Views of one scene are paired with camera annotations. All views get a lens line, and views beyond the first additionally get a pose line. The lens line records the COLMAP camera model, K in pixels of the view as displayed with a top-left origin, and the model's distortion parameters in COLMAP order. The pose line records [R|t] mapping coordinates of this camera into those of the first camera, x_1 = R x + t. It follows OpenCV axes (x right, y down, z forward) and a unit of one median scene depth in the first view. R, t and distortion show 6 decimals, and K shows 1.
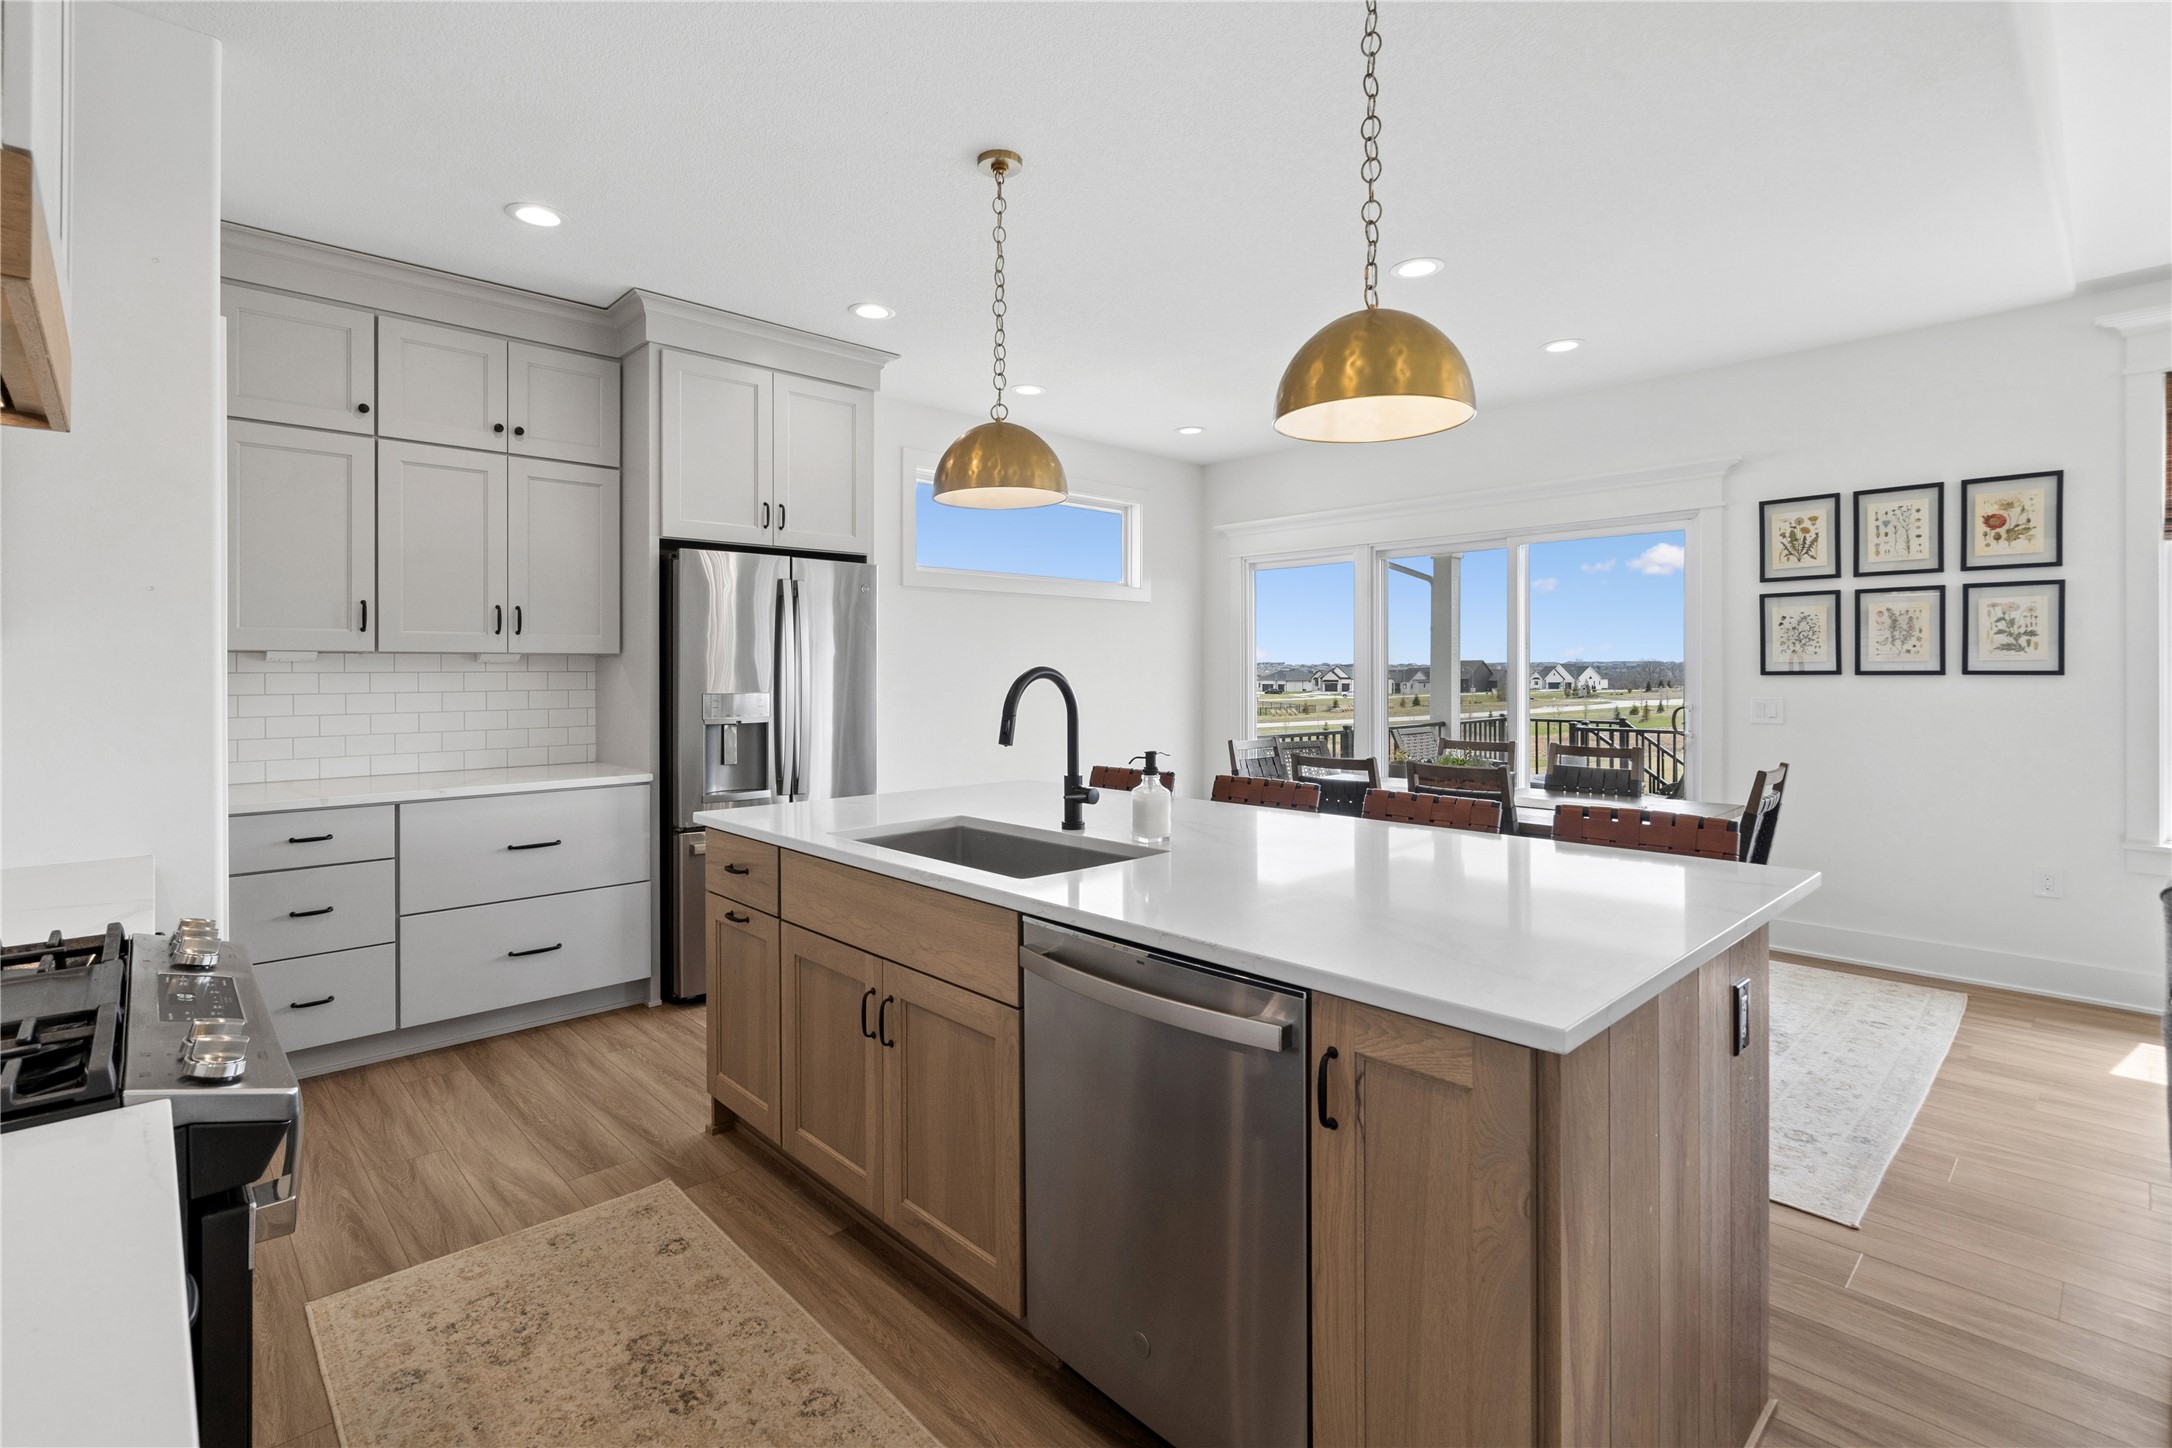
lens RADIAL K [[1002.2, 0, 1073.3], [0, 1002.2, 680.5], [0, 0, 1]] dist [-0.002630, 0.001736]
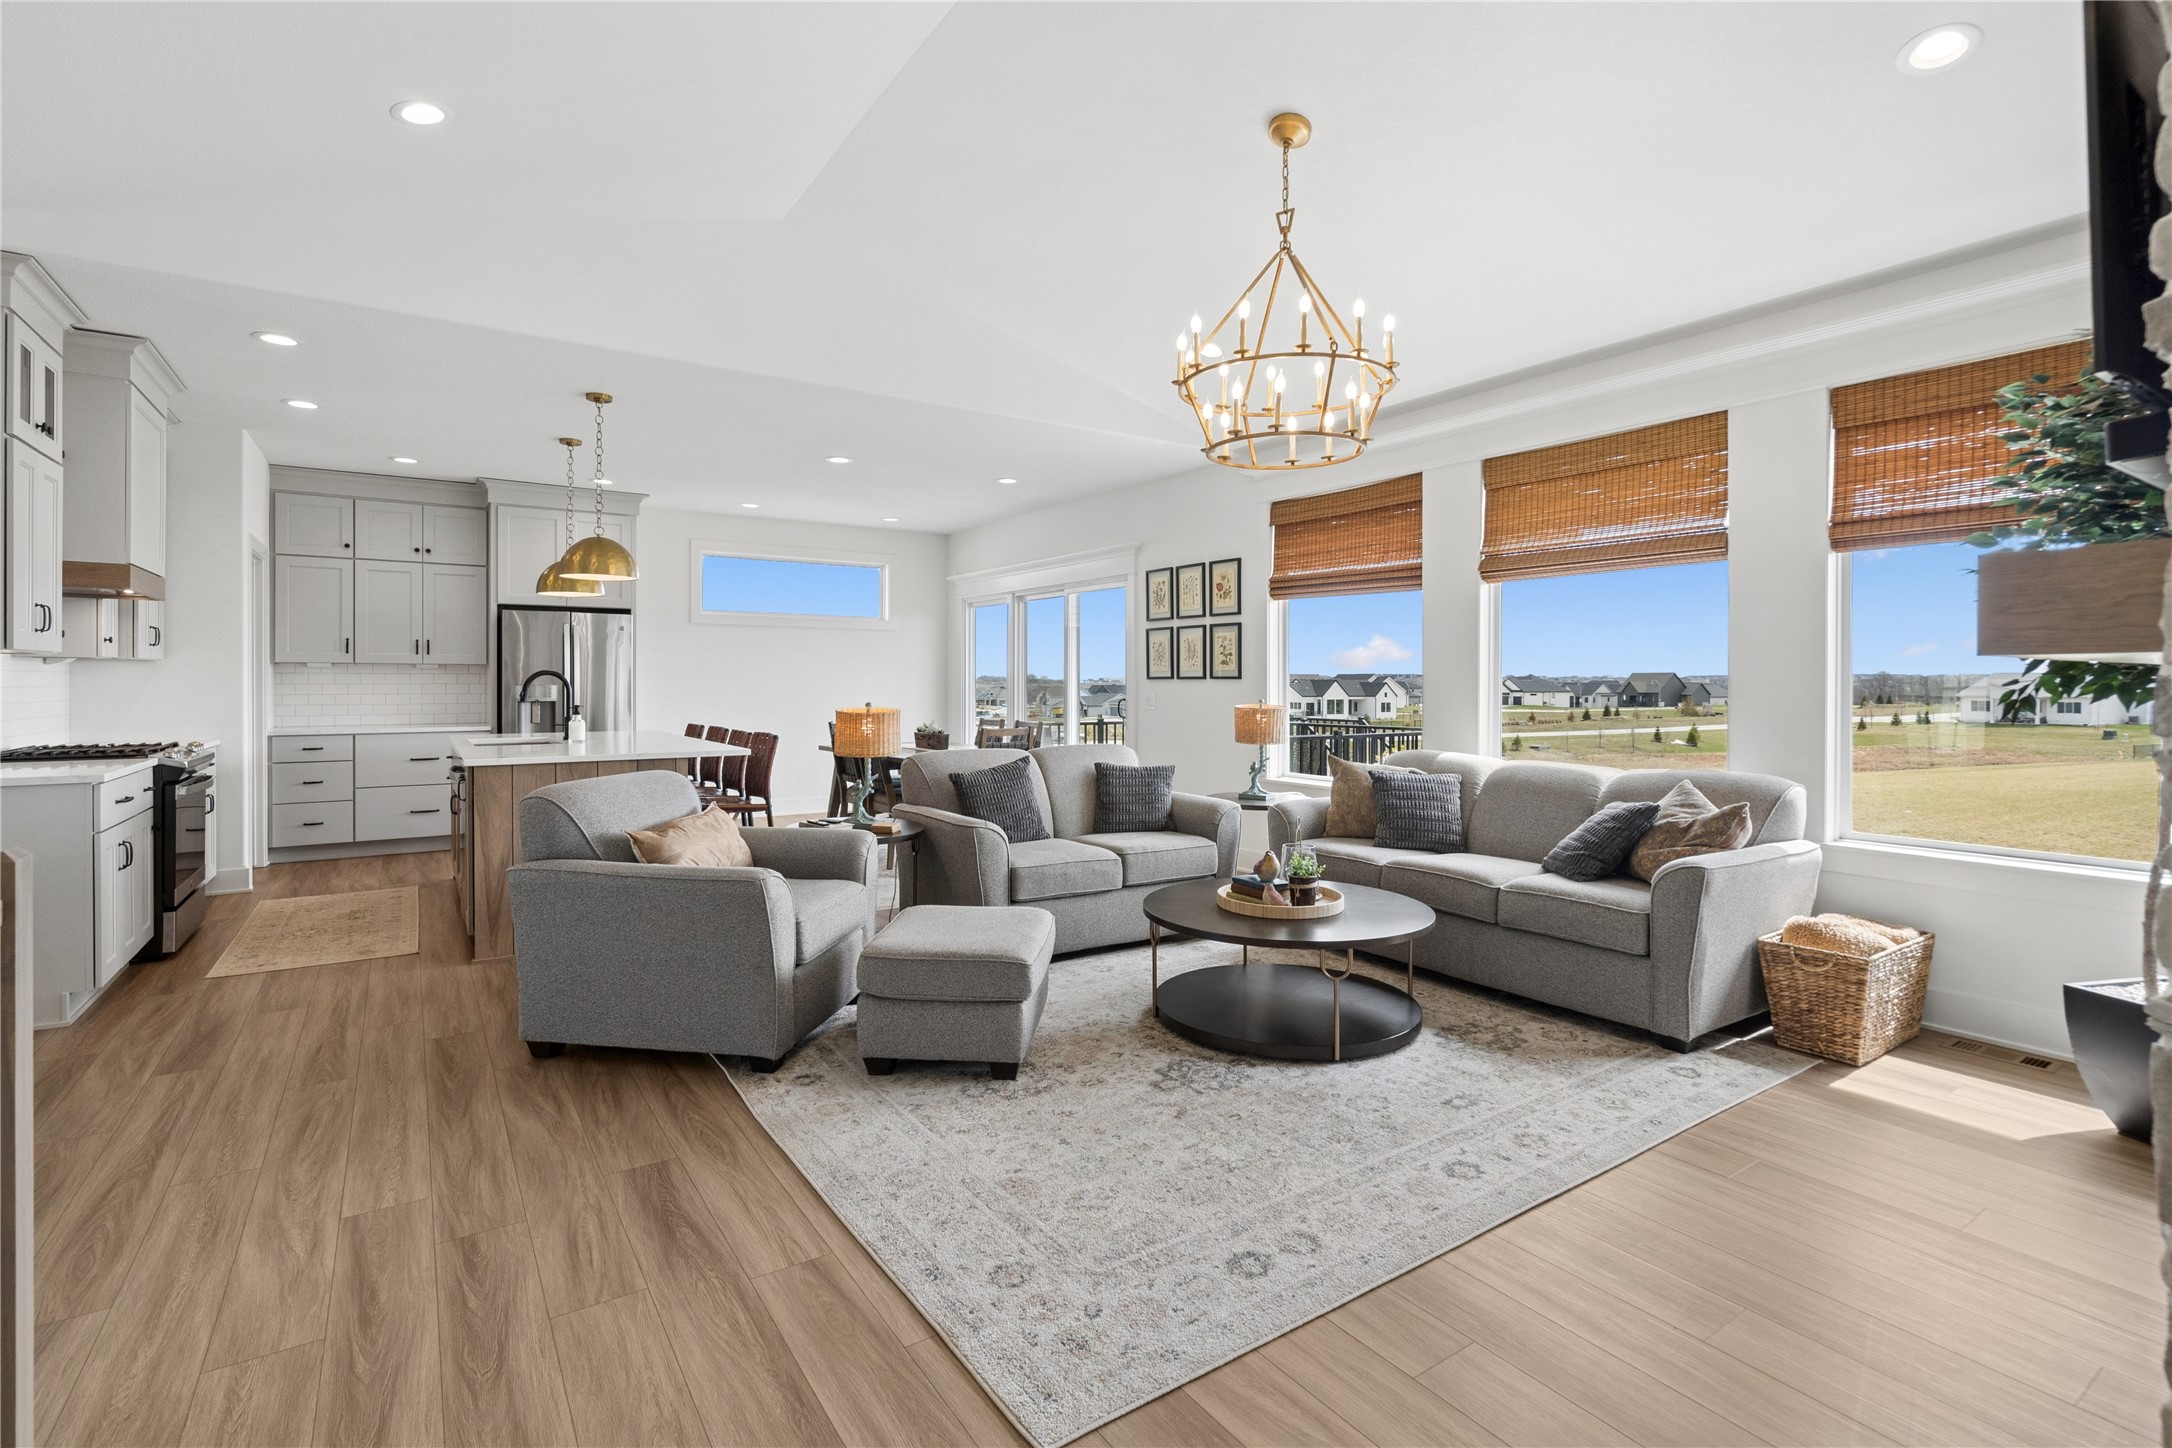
lens RADIAL K [[1002.2, 0, 1078.4], [0, 1002.2, 694.0], [0, 0, 1]] dist [-0.002630, 0.001736]
pose [[0.985071, 0.008007, -0.171963, 0.889331], [-0.007481, 0.999965, 0.003708, 0.012716], [0.171986, -0.002366, 0.985097, -0.610536]]
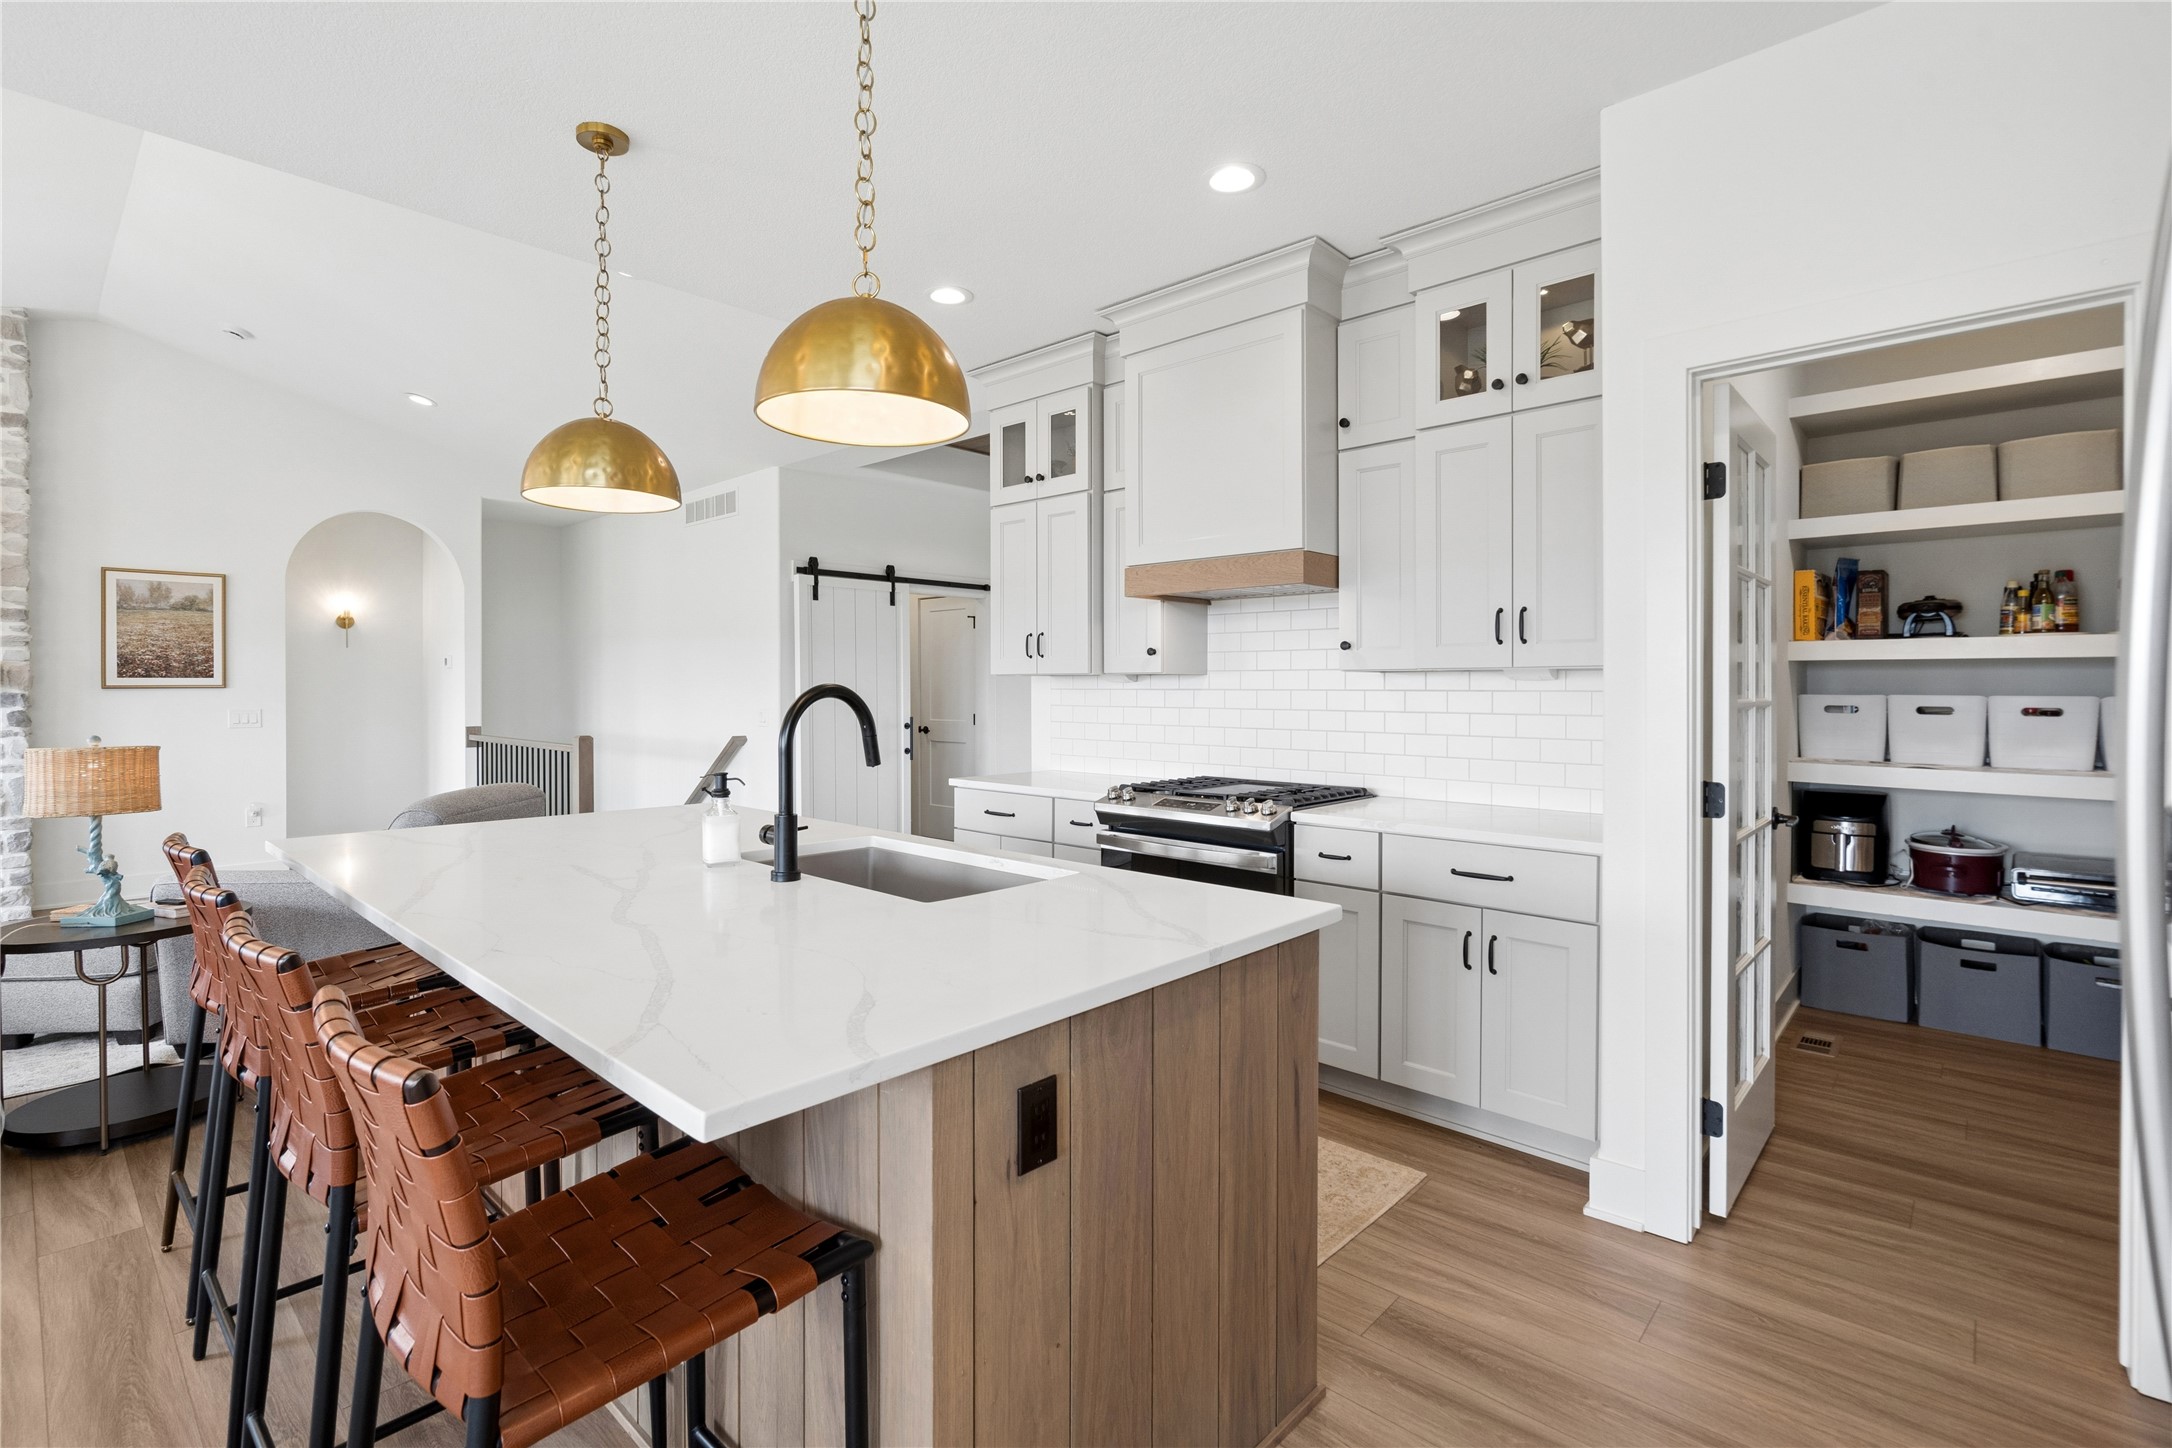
lens RADIAL K [[1002.2, 0, 1065.8], [0, 1002.2, 692.9], [0, 0, 1]] dist [-0.002630, 0.001736]
pose [[-0.998826, 0.003900, -0.048288, -0.108581], [0.003157, 0.999875, 0.015466, -0.010143], [0.048342, 0.015295, -0.998714, 1.040213]]
